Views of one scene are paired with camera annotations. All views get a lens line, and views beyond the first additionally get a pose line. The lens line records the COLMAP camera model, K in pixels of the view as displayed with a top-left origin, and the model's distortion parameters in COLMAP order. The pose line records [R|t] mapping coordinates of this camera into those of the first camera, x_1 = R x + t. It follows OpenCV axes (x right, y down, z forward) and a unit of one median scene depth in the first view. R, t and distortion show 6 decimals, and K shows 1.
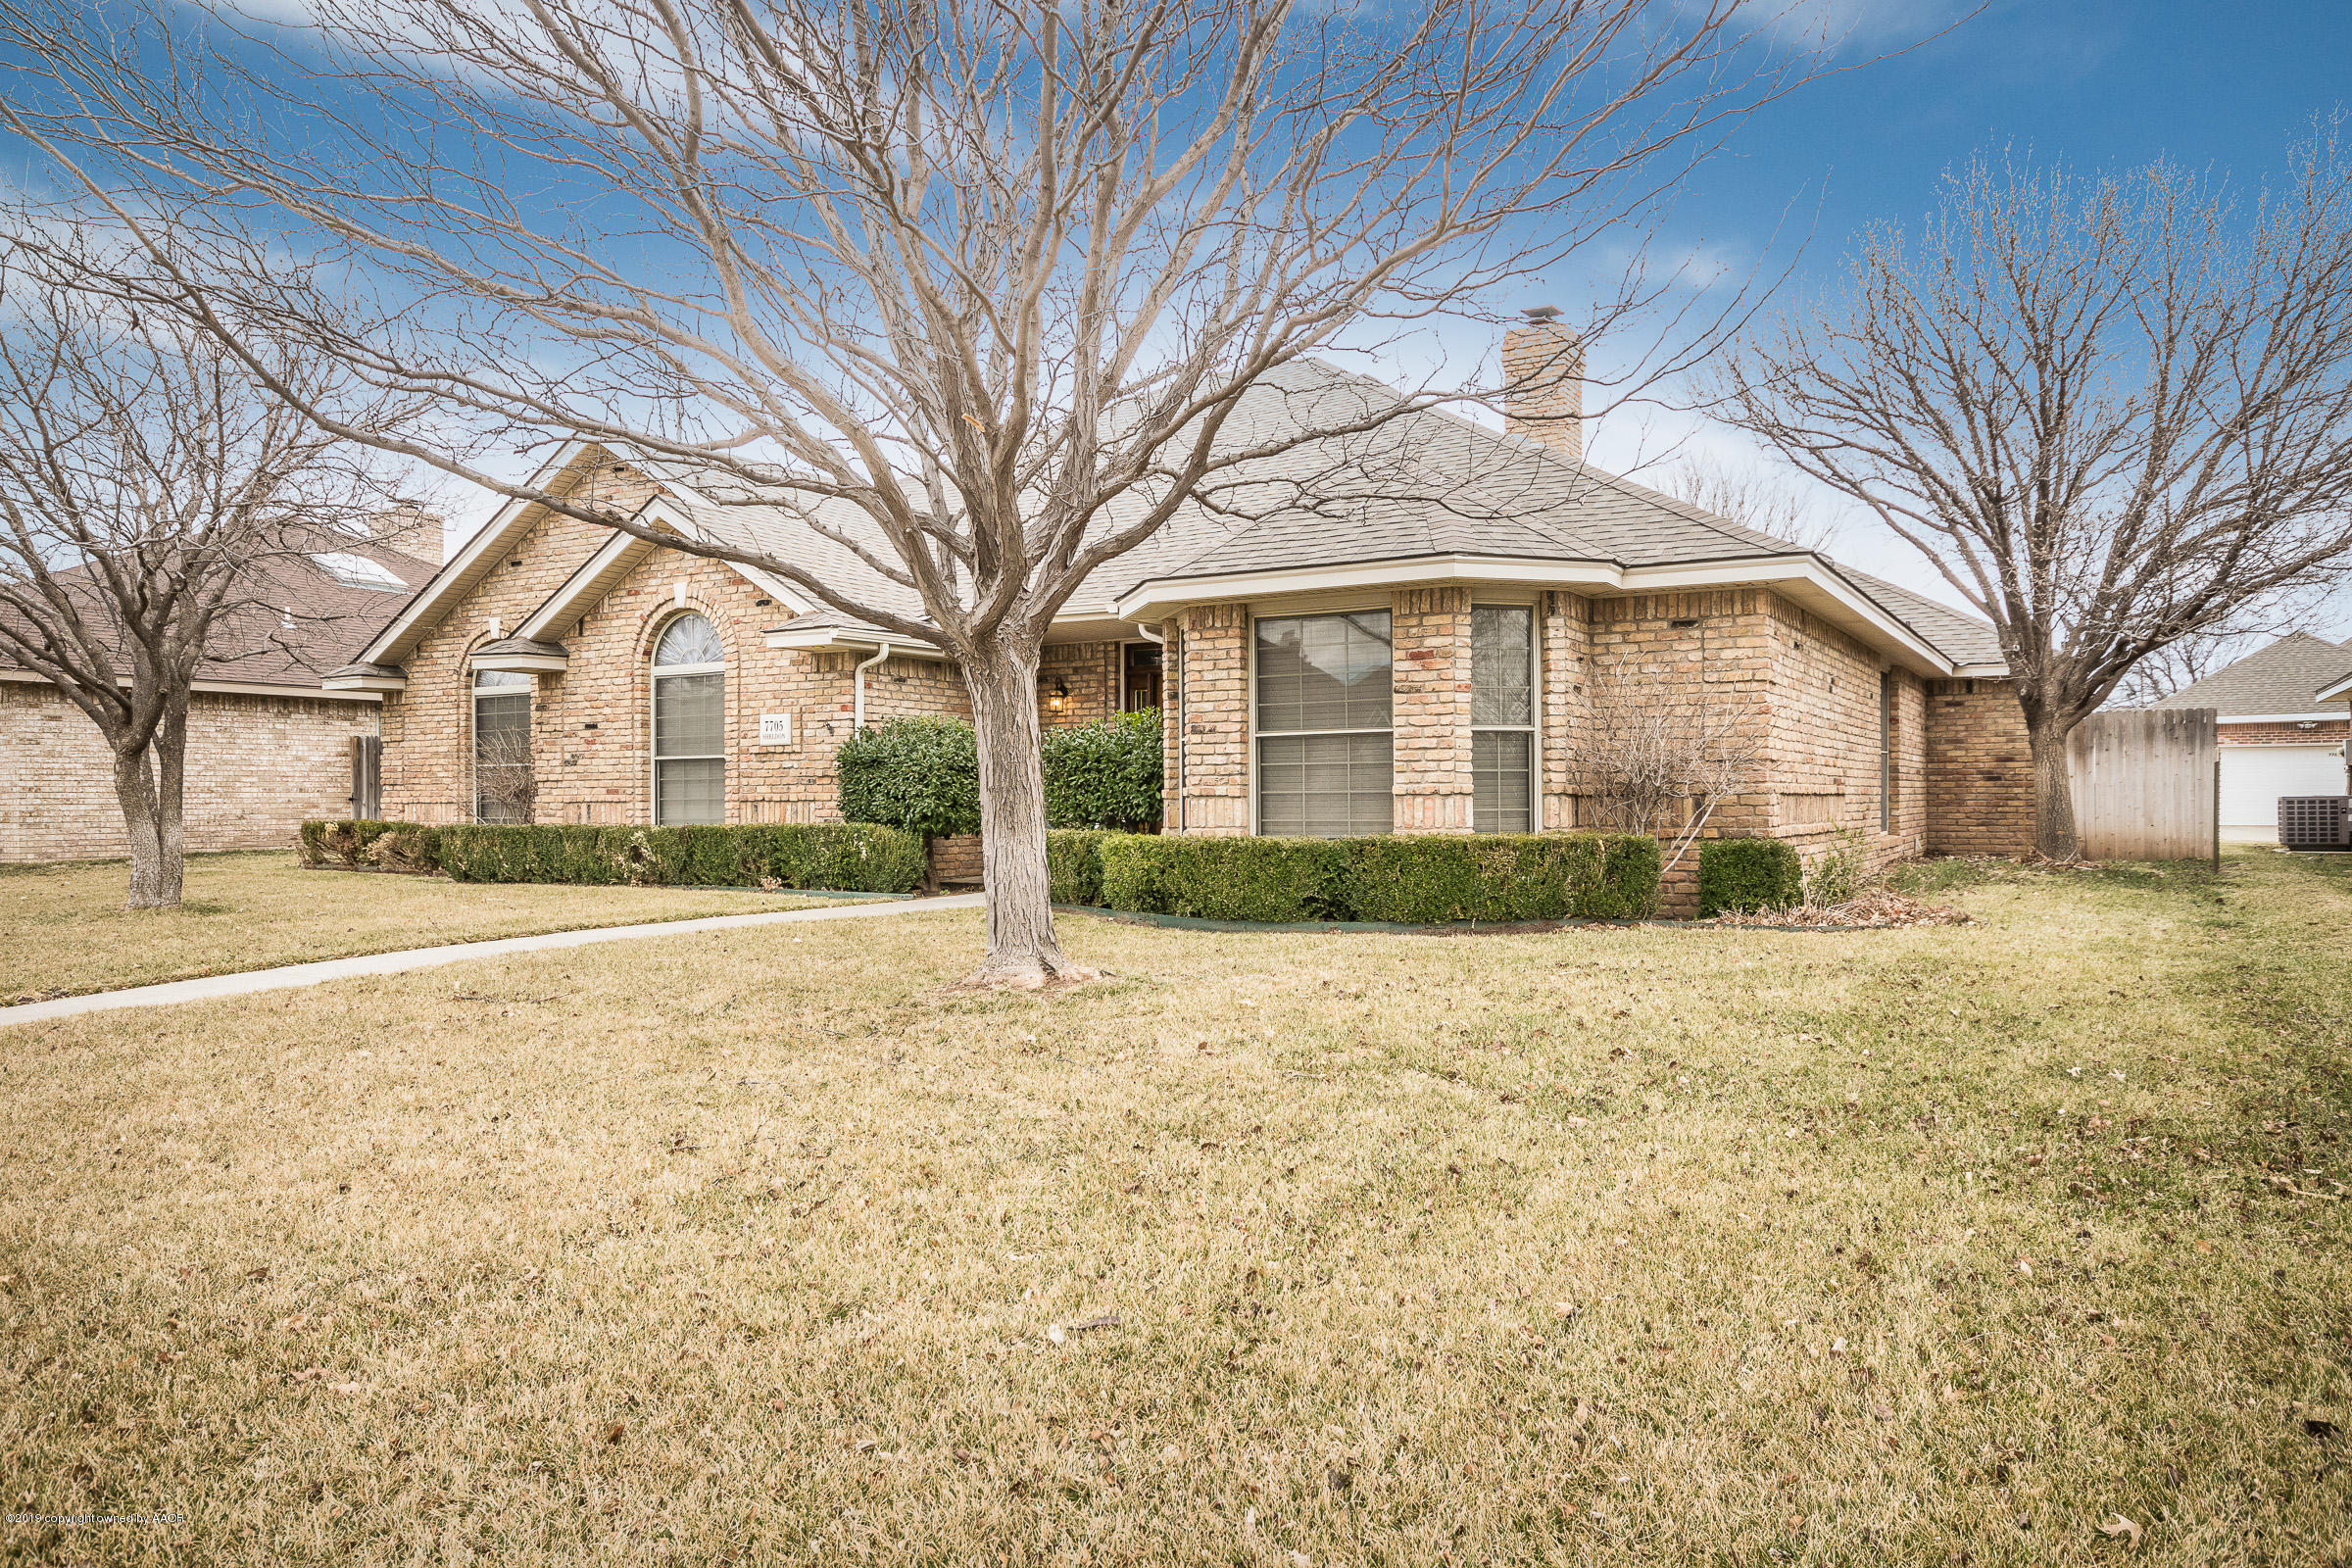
lens RADIAL K [[1608.5, 0, 1173.1], [0, 1608.5, 793.1], [0, 0, 1]] dist [-0.028539, -0.001596]
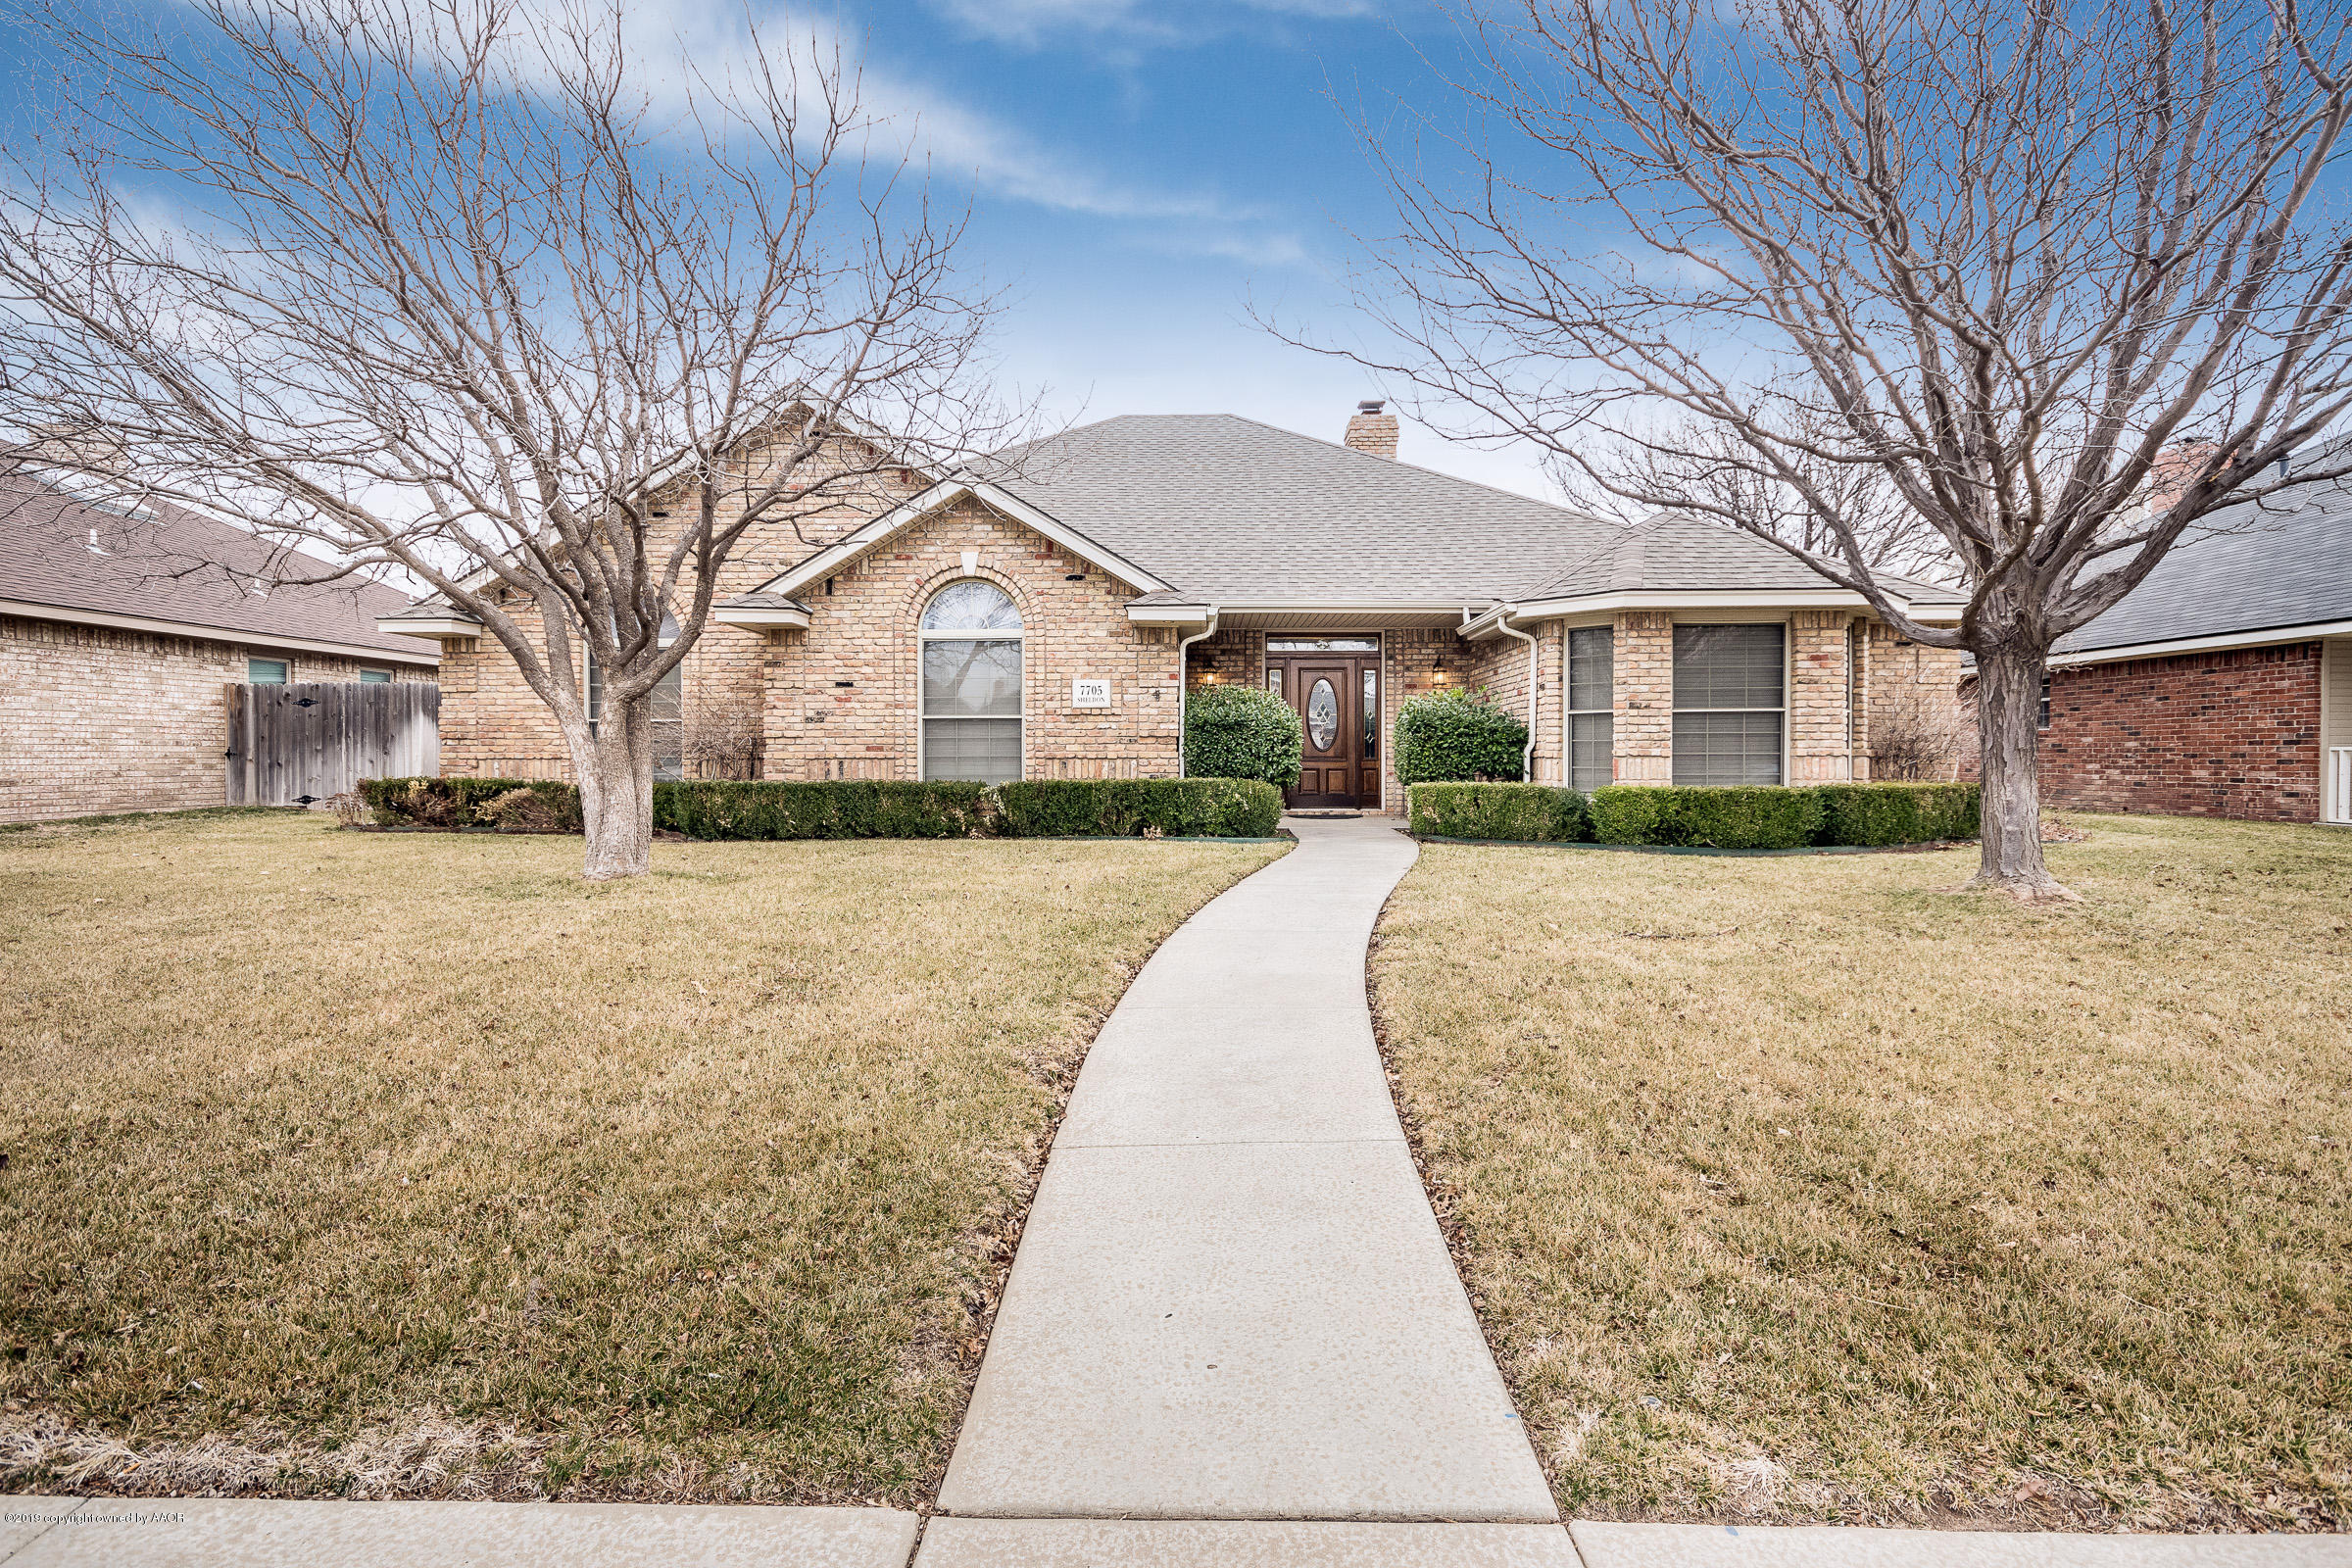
lens RADIAL K [[1248.0, 0, 1179.6], [0, 1248.0, 767.5], [0, 0, 1]] dist [0.001536, -0.000162]
pose [[0.873925, 0.001167, 0.486060, -0.609451], [-0.005960, 0.999948, 0.008316, 0.003766], [-0.486025, -0.010164, 0.873886, 0.216353]]
